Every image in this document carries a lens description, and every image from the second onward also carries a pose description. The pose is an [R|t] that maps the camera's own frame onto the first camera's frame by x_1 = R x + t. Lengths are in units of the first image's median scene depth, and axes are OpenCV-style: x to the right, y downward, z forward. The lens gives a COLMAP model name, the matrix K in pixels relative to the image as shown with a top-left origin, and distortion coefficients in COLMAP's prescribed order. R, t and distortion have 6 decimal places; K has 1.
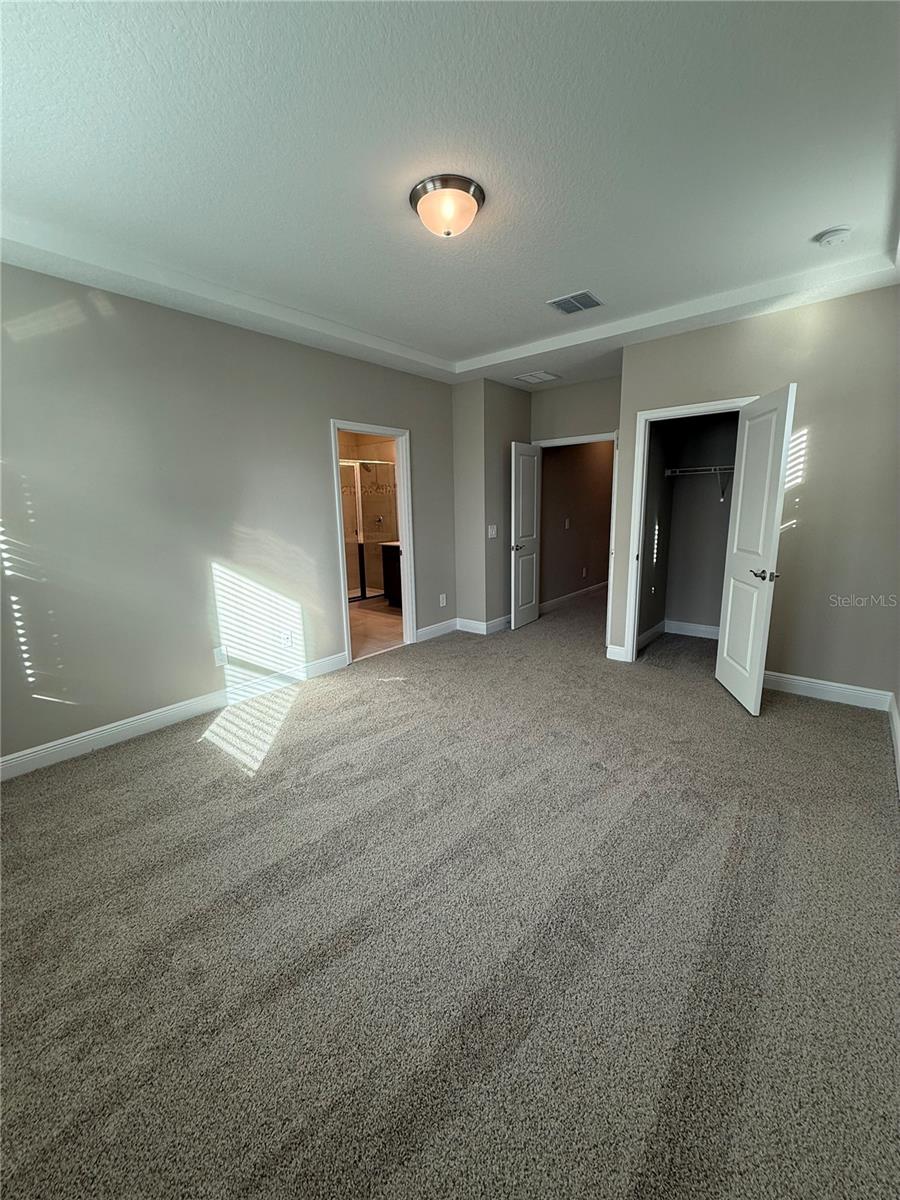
lens RADIAL K [[476.7, 0, 452.7], [0, 476.7, 598.6], [0, 0, 1]] dist [0.000135, 0.000273]
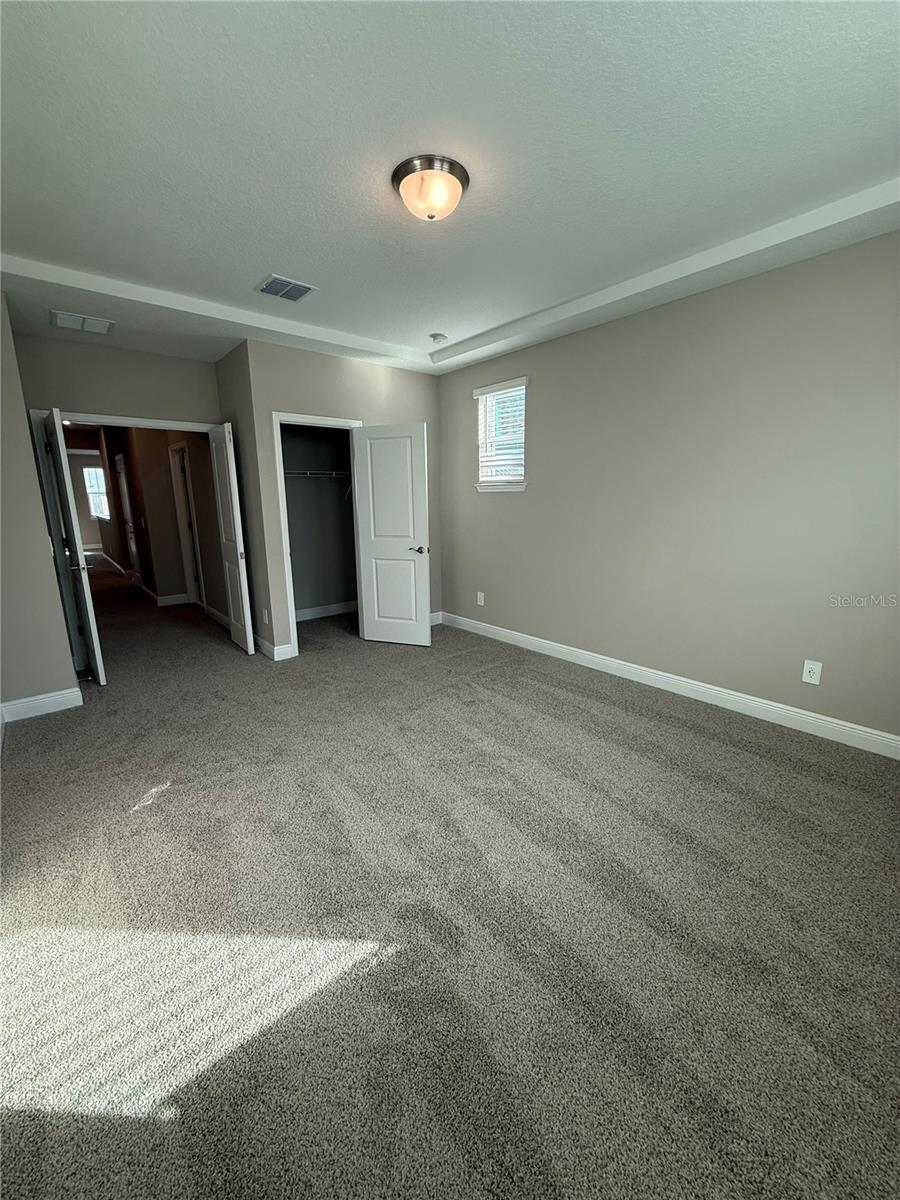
lens RADIAL K [[476.7, 0, 452.7], [0, 476.7, 598.6], [0, 0, 1]] dist [0.000135, 0.000273]
pose [[0.169977, -0.186853, 0.967571, -0.740189], [0.199320, 0.968084, 0.151937, -0.103256], [-0.965080, 0.167030, 0.201795, 0.605537]]
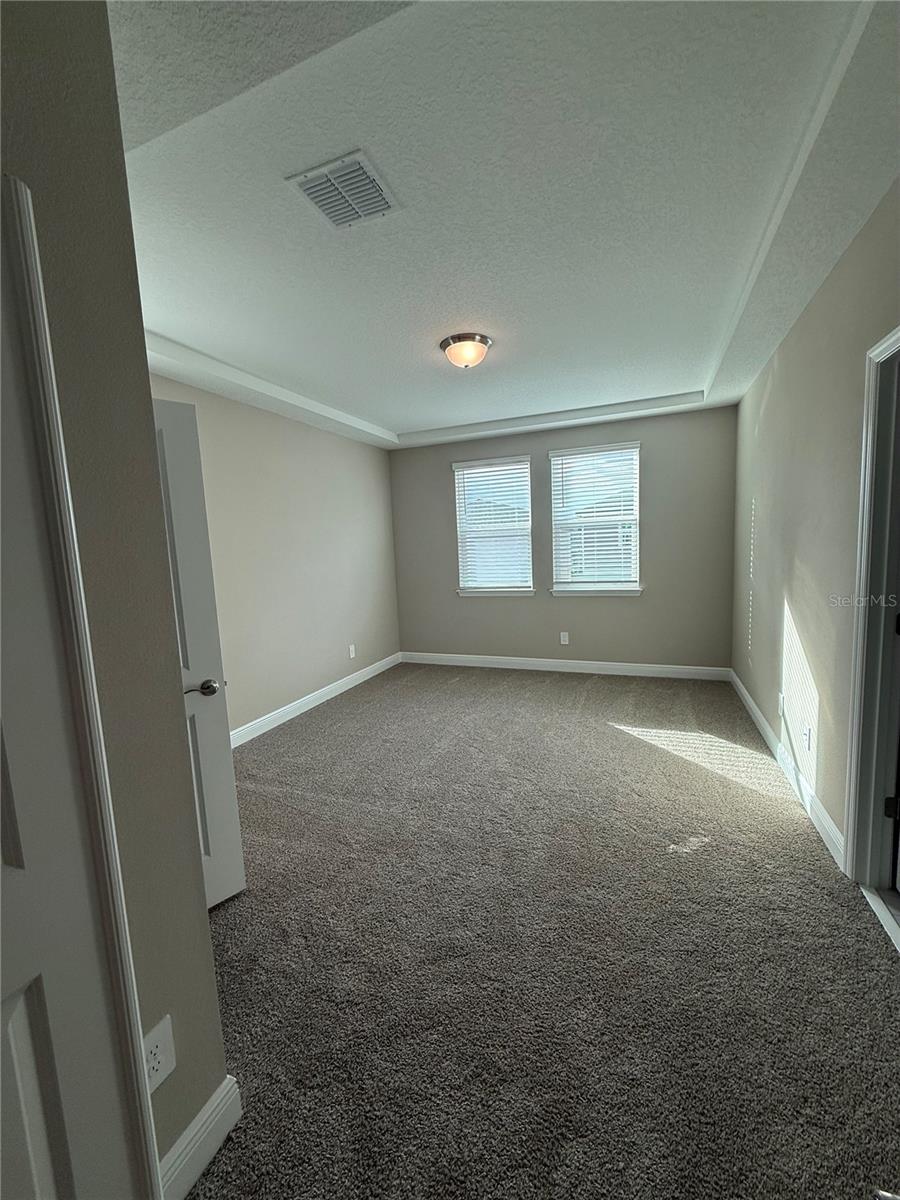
lens RADIAL K [[476.7, 0, 452.7], [0, 476.7, 598.6], [0, 0, 1]] dist [0.000135, 0.000273]
pose [[-0.948911, 0.098176, -0.299883, 0.362800], [0.002442, 0.952623, 0.304144, -0.365270], [0.315536, 0.287873, -0.904194, 1.691553]]
